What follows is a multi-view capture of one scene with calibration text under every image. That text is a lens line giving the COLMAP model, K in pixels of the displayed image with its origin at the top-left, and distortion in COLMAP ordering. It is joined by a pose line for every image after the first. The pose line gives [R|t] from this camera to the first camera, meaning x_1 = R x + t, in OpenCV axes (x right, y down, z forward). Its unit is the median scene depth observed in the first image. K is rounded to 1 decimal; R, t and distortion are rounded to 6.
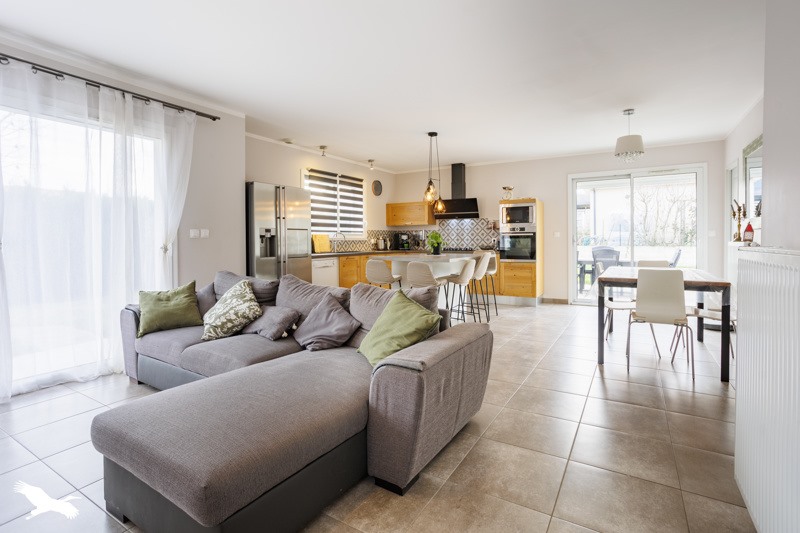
lens RADIAL K [[389.1, 0, 369.8], [0, 389.1, 238.4], [0, 0, 1]] dist [0.022533, 0.002703]
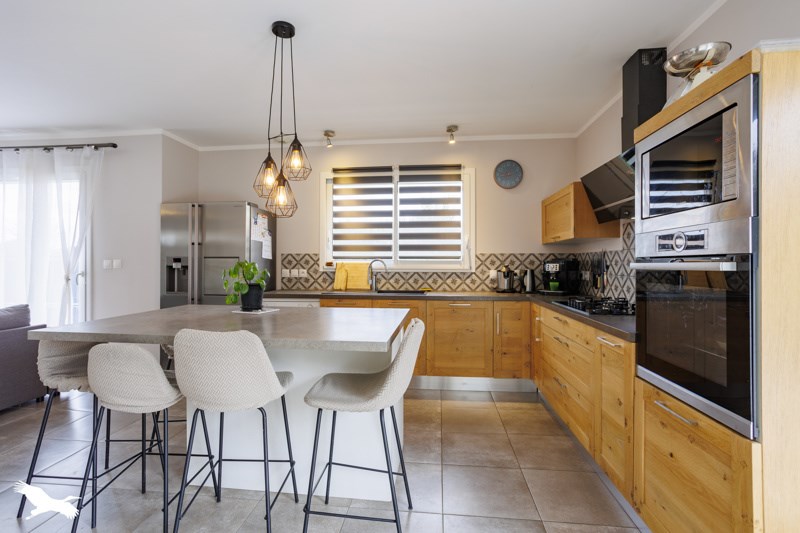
lens RADIAL K [[389.1, 0, 394.6], [0, 389.1, 262.1], [0, 0, 1]] dist [0.022533, 0.002703]
pose [[0.447399, -0.007256, -0.894305, 0.475268], [0.000056, 0.999967, -0.008085, -0.005206], [0.894335, 0.003567, 0.447384, 0.710381]]
